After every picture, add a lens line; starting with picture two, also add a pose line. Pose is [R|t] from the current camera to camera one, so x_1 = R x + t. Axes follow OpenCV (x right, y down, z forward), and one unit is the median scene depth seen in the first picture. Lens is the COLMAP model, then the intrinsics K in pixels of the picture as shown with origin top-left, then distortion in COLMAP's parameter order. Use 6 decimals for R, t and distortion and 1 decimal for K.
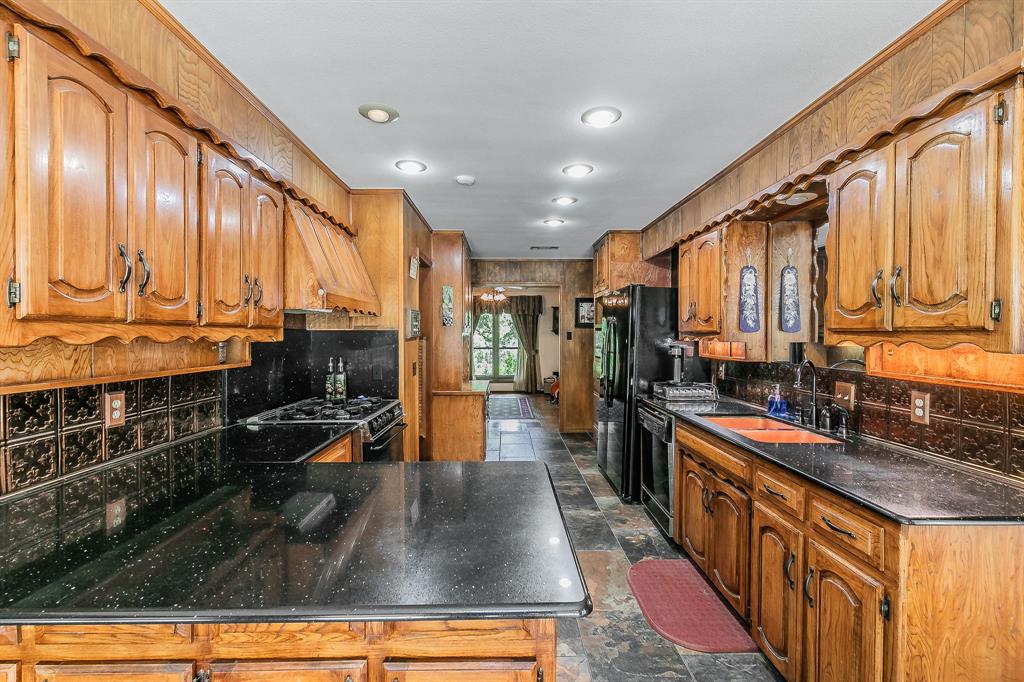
lens RADIAL K [[441.9, 0, 521.6], [0, 441.9, 338.5], [0, 0, 1]] dist [-0.000952, -0.000795]
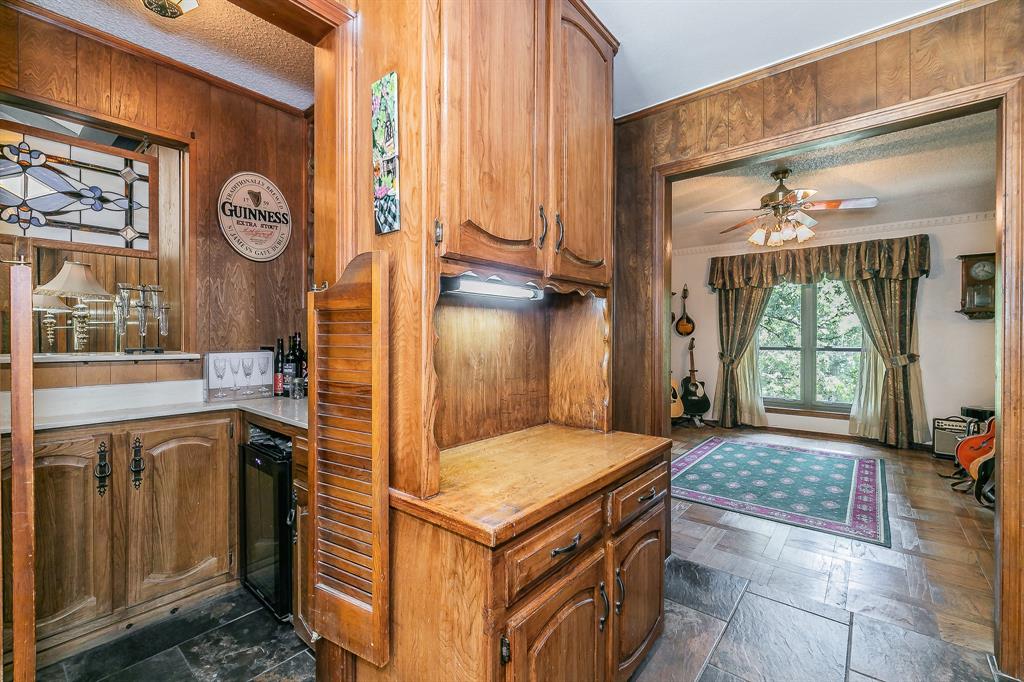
lens RADIAL K [[441.9, 0, 502.5], [0, 441.9, 336.3], [0, 0, 1]] dist [-0.000952, -0.000795]
pose [[0.743341, 0.002873, -0.668907, 0.023835], [-0.009588, 0.999934, -0.006359, 0.014026], [0.668844, 0.011140, 0.743319, 0.374108]]
